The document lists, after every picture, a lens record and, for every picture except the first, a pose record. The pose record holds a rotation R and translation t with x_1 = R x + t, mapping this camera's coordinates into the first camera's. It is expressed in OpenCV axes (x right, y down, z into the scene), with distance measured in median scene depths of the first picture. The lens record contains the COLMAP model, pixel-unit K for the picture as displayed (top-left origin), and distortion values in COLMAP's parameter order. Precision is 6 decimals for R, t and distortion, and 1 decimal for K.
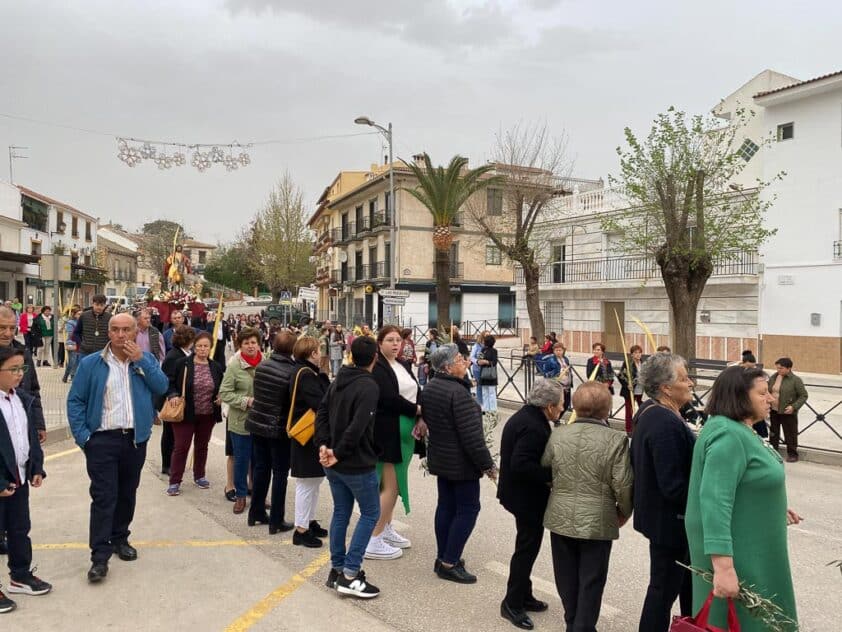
lens RADIAL K [[623.2, 0, 421.0], [0, 623.2, 316.0], [0, 0, 1]] dist [-0.000030, 0.001488]
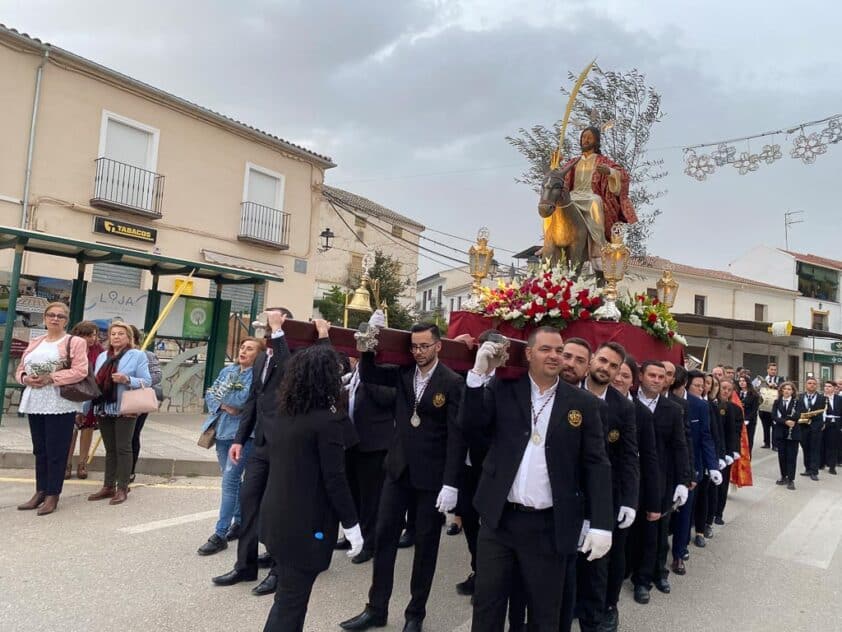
lens RADIAL K [[623.2, 0, 421.0], [0, 623.2, 316.0], [0, 0, 1]] dist [-0.000030, 0.001488]
pose [[0.292090, -0.059219, -0.954556, 0.146126], [-0.081459, 0.992914, -0.086525, 0.019465], [0.952915, 0.103030, 0.285197, 0.434677]]
